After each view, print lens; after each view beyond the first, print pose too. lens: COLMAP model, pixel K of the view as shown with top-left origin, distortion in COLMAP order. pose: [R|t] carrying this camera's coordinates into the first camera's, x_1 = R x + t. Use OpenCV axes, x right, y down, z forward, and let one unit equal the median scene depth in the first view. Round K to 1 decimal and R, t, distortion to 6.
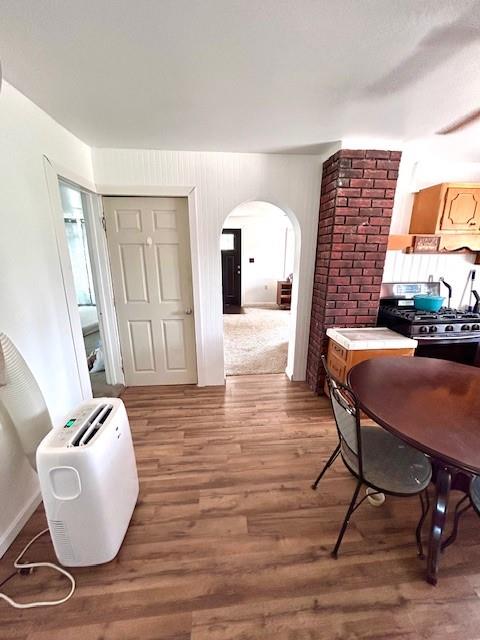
lens RADIAL K [[261.3, 0, 242.3], [0, 261.3, 320.4], [0, 0, 1]] dist [0.024442, -0.000985]
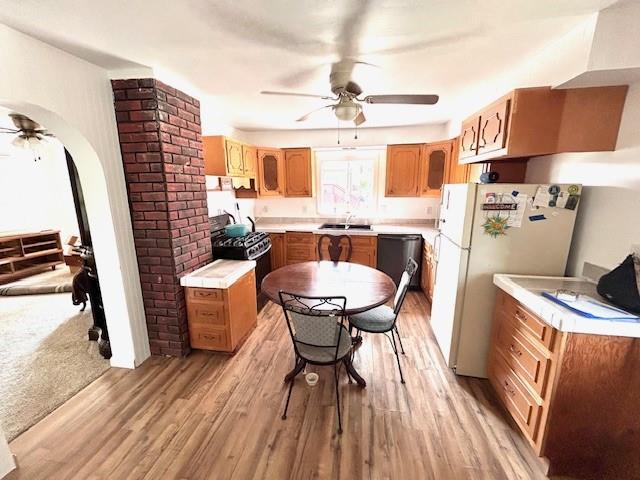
lens RADIAL K [[261.3, 0, 319.2], [0, 261.3, 239.2], [0, 0, 1]] dist [0.024442, -0.000985]
pose [[0.264346, -0.209446, 0.941411, -0.390463], [0.252641, 0.957084, 0.141992, -0.113756], [-0.930749, 0.200304, 0.305916, 0.305334]]
